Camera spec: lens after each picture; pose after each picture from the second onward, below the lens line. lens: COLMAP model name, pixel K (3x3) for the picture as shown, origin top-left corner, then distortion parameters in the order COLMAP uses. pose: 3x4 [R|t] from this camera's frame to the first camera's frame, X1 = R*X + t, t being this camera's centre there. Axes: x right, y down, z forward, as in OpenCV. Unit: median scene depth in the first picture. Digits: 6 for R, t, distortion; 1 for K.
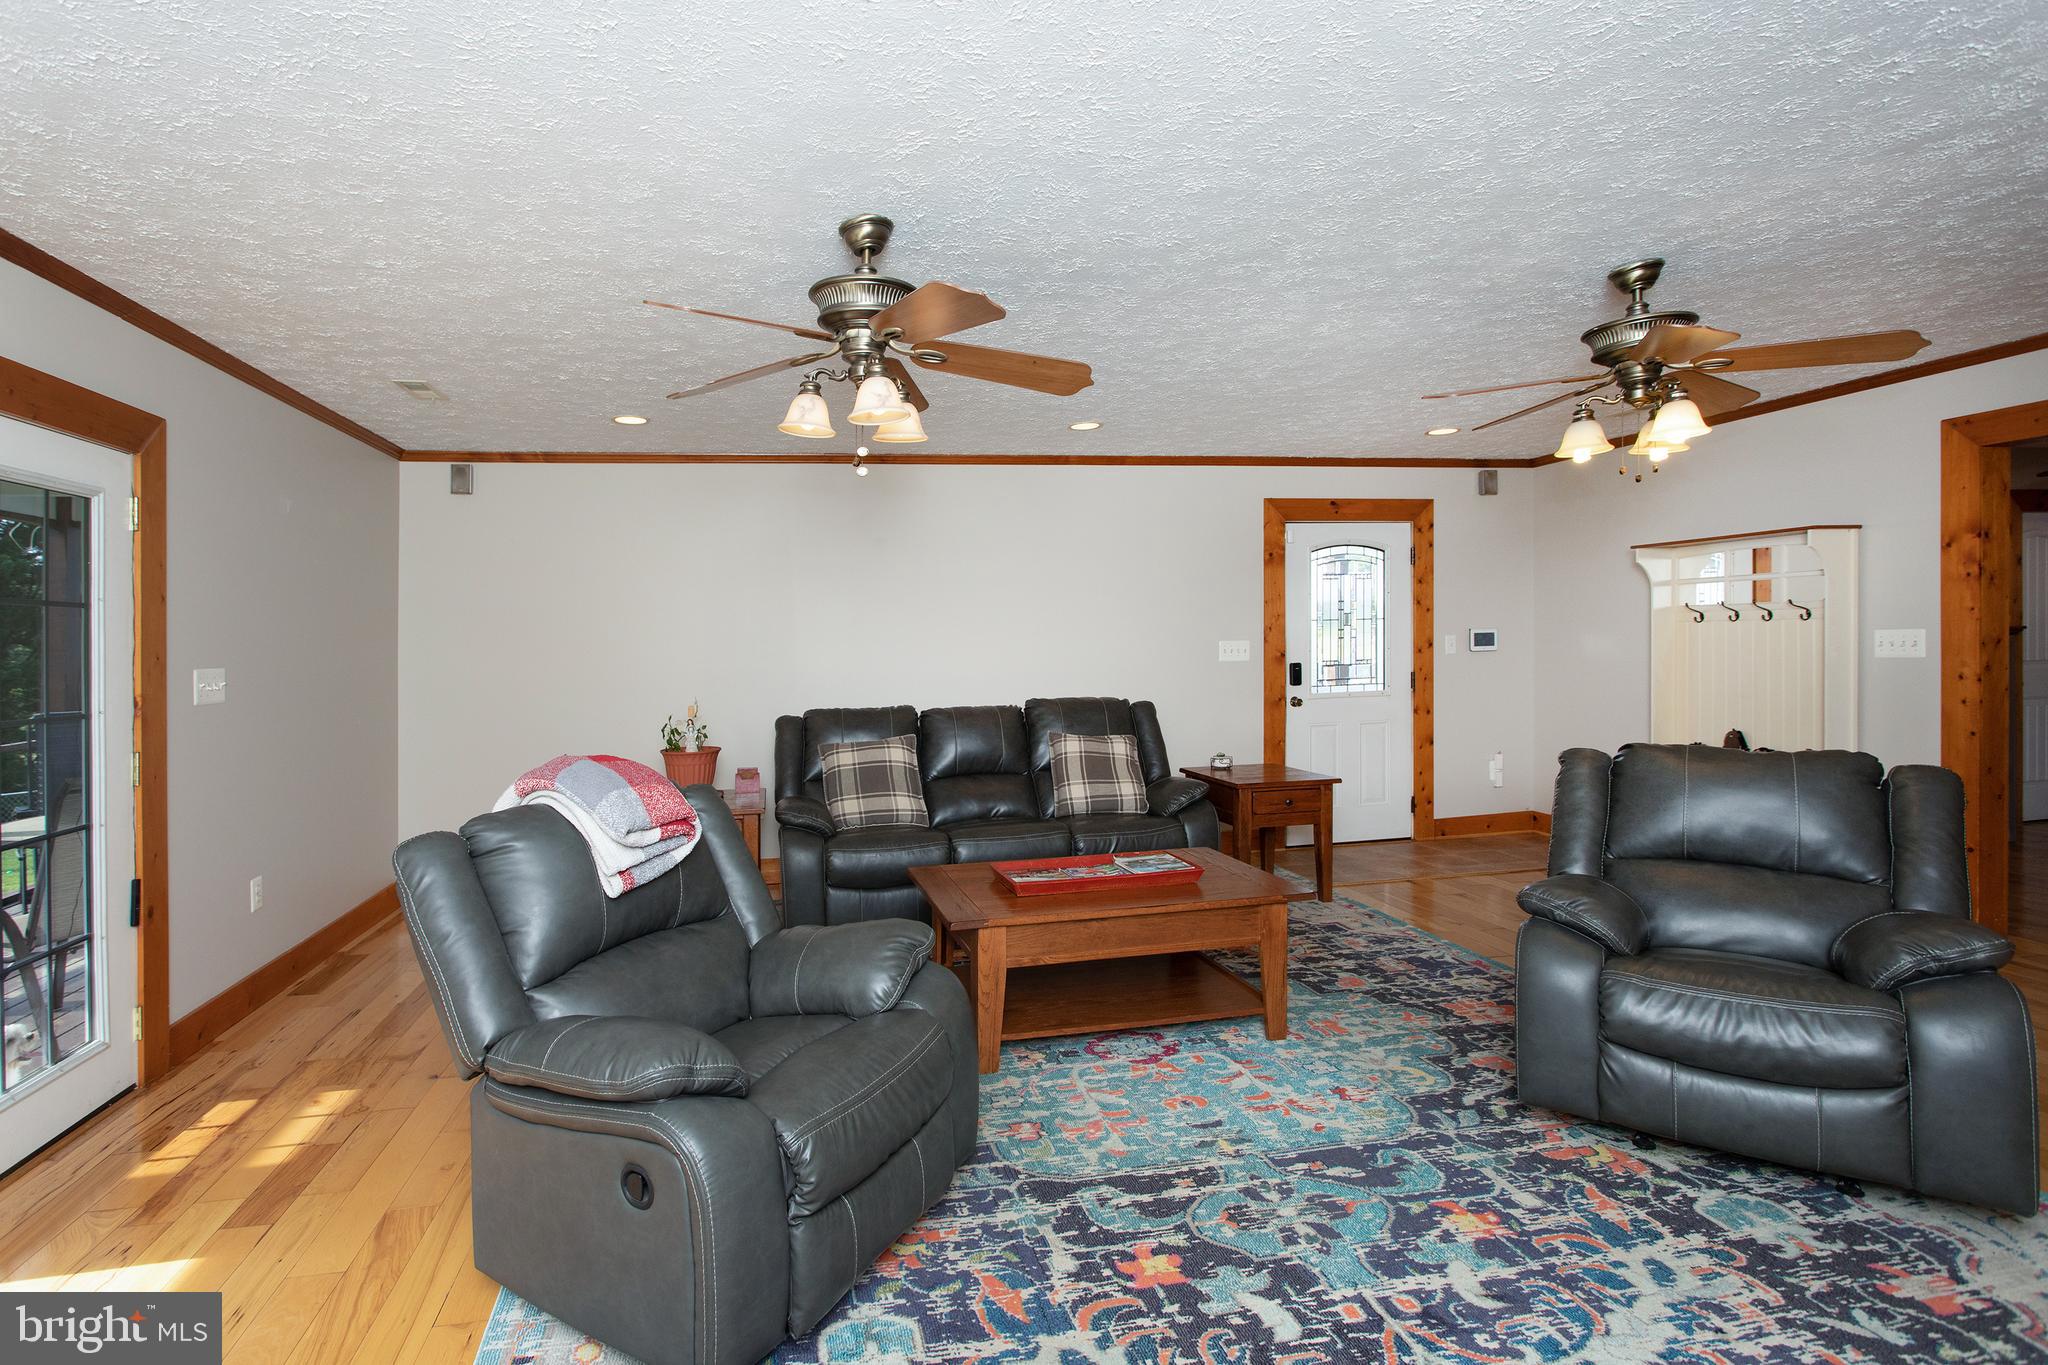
lens RADIAL K [[1027.8, 0, 984.8], [0, 1027.8, 649.5], [0, 0, 1]] dist [-0.010159, 0.002773]
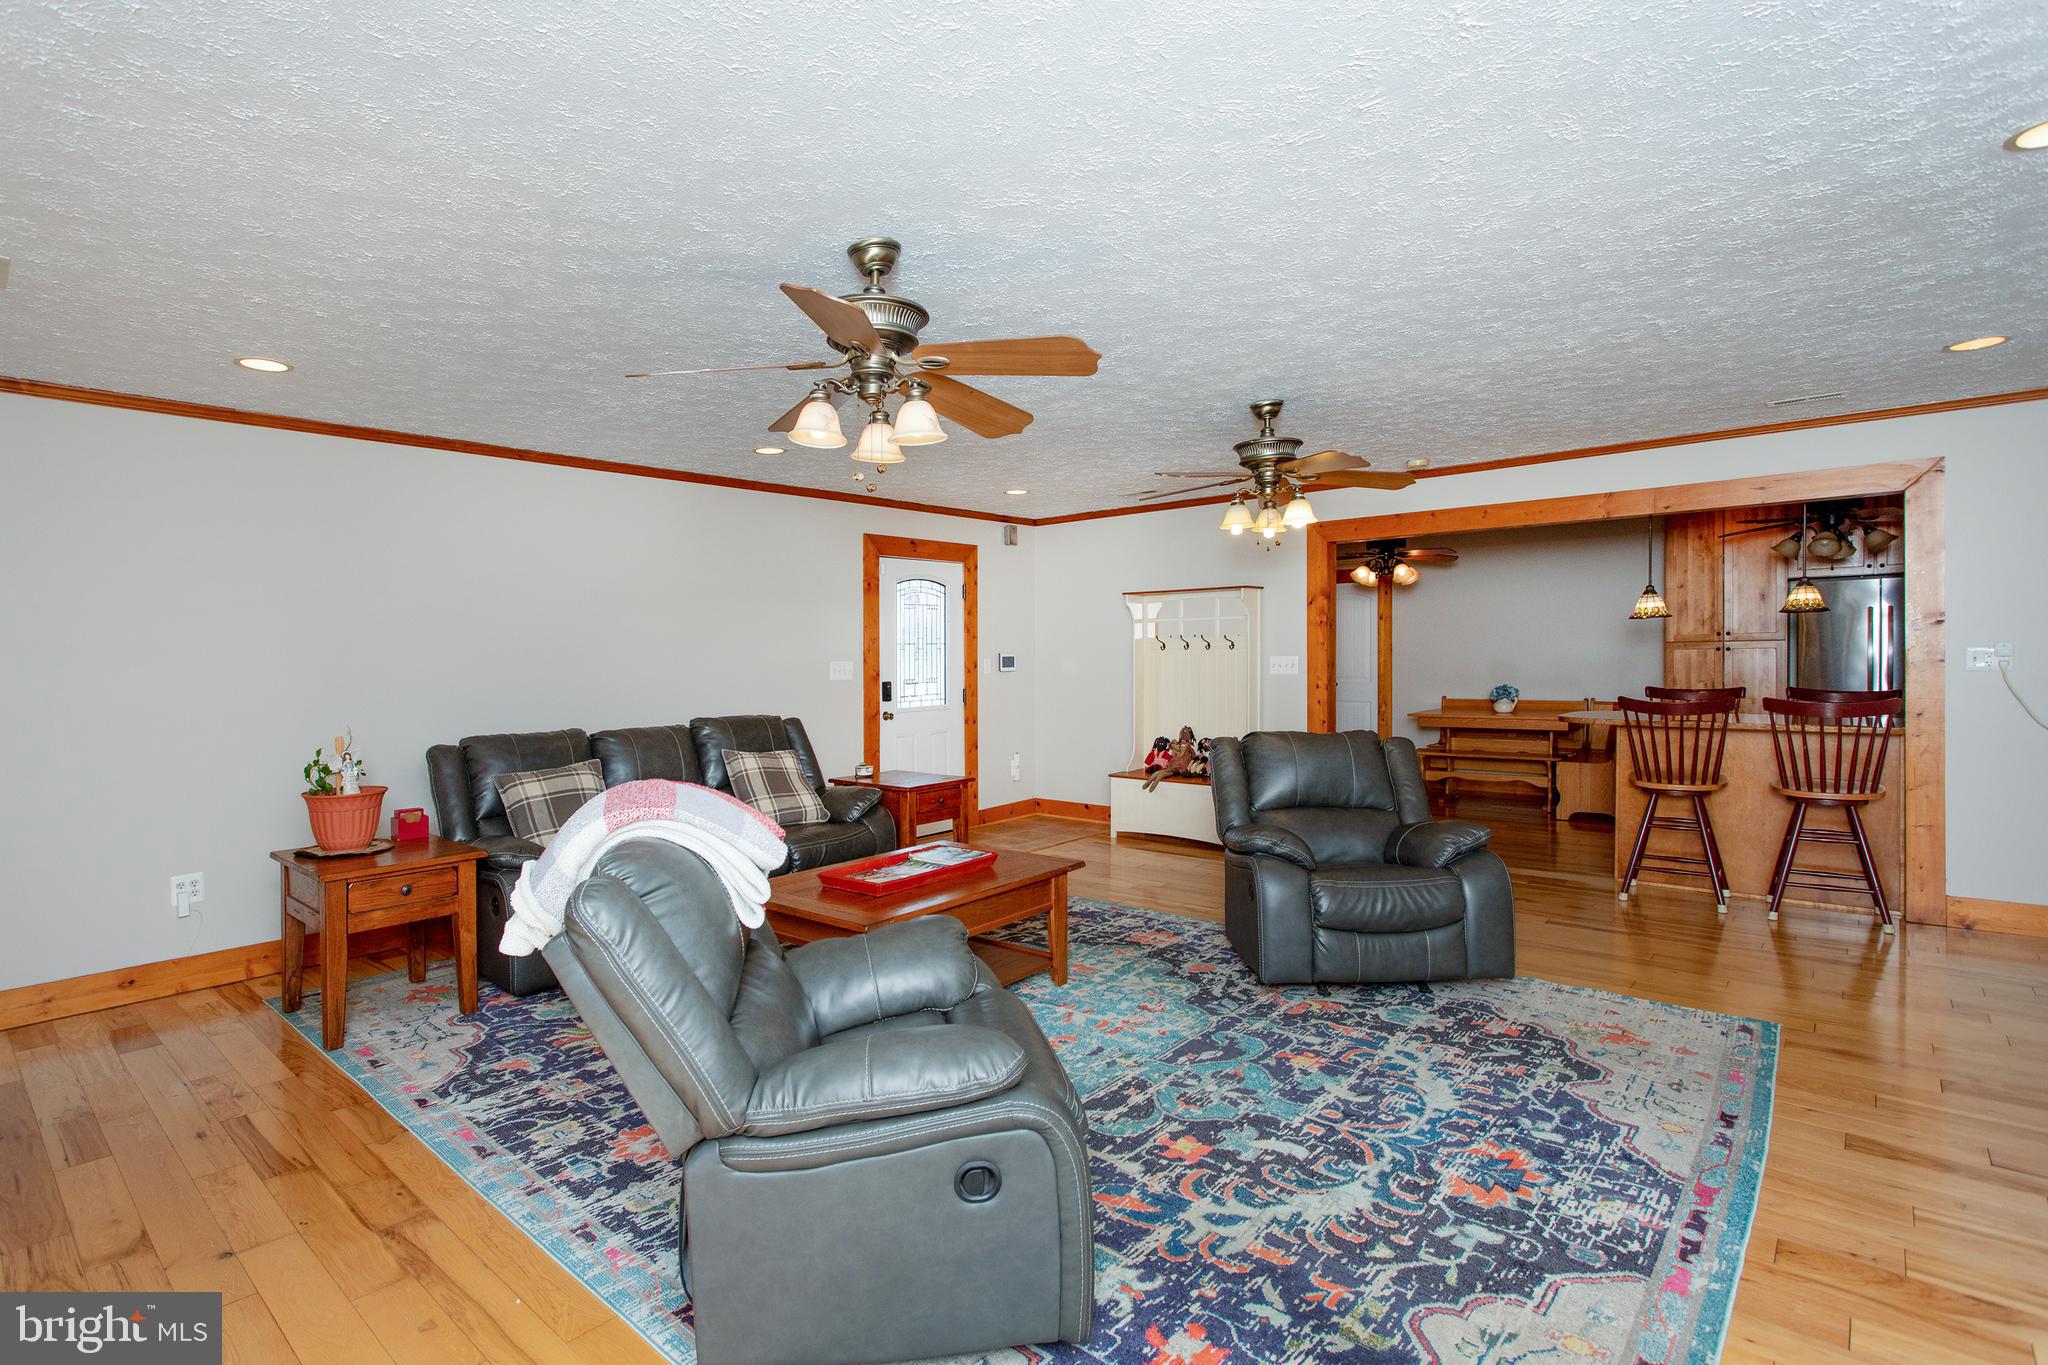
lens RADIAL K [[982.0, 0, 1029.1], [0, 982.0, 684.7], [0, 0, 1]] dist [-0.010159, 0.001912]
pose [[0.787509, -0.007632, 0.616255, -0.611191], [0.000775, 0.999935, 0.011394, 0.011424], [-0.616302, -0.008496, 0.787464, 0.138094]]
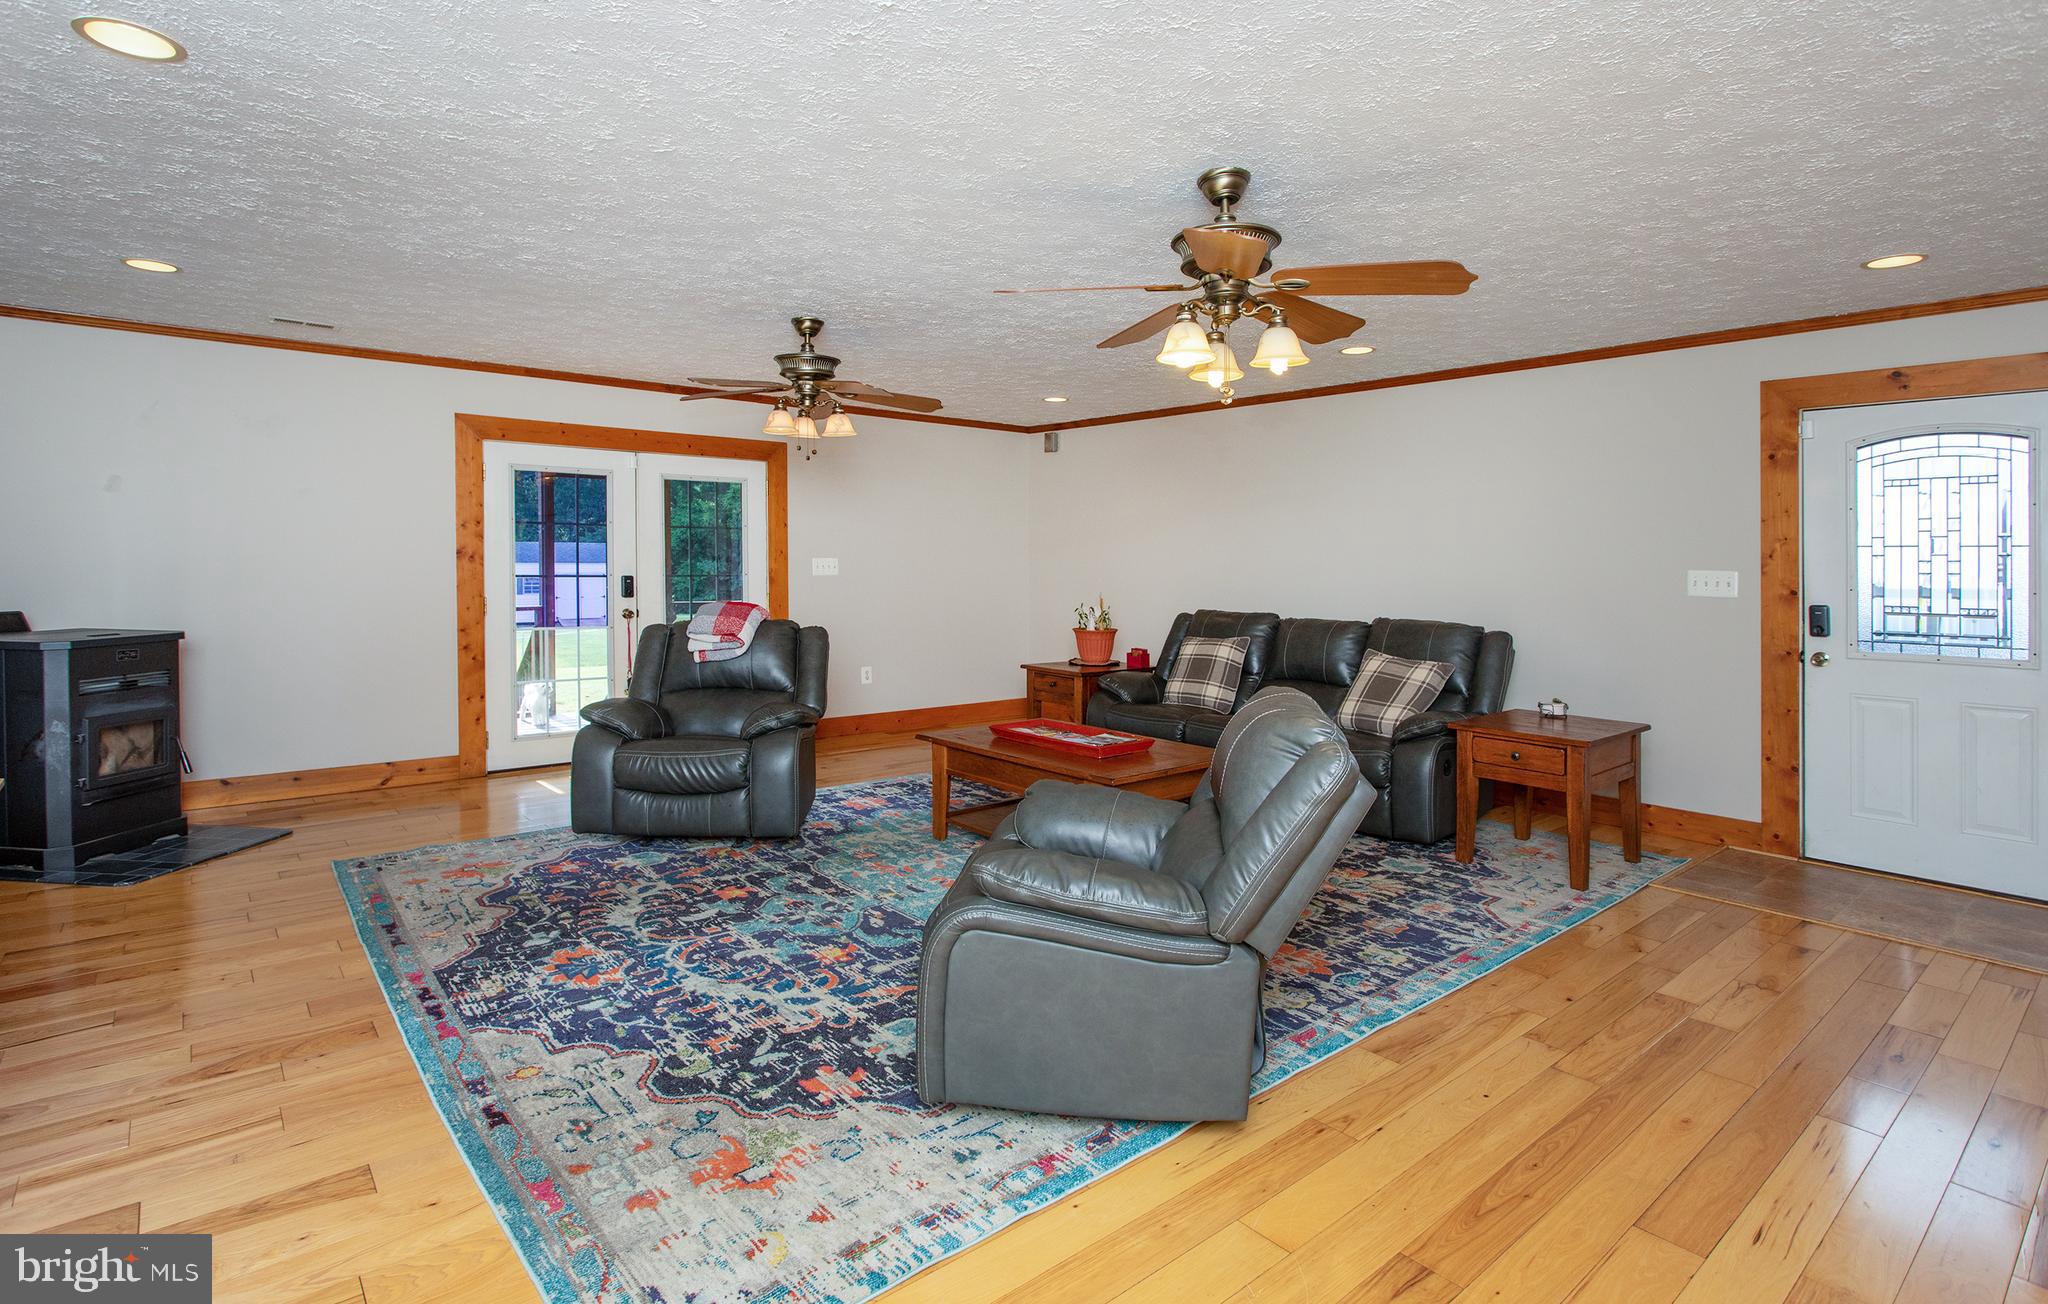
lens RADIAL K [[1069.5, 0, 1094.5], [0, 1069.5, 552.3], [0, 0, 1]] dist [-0.024858, -0.000385]
pose [[0.504864, 0.026111, -0.862804, 1.766404], [-0.032655, 0.999405, 0.011136, -0.040435], [0.862581, 0.022553, 0.505417, 0.483470]]
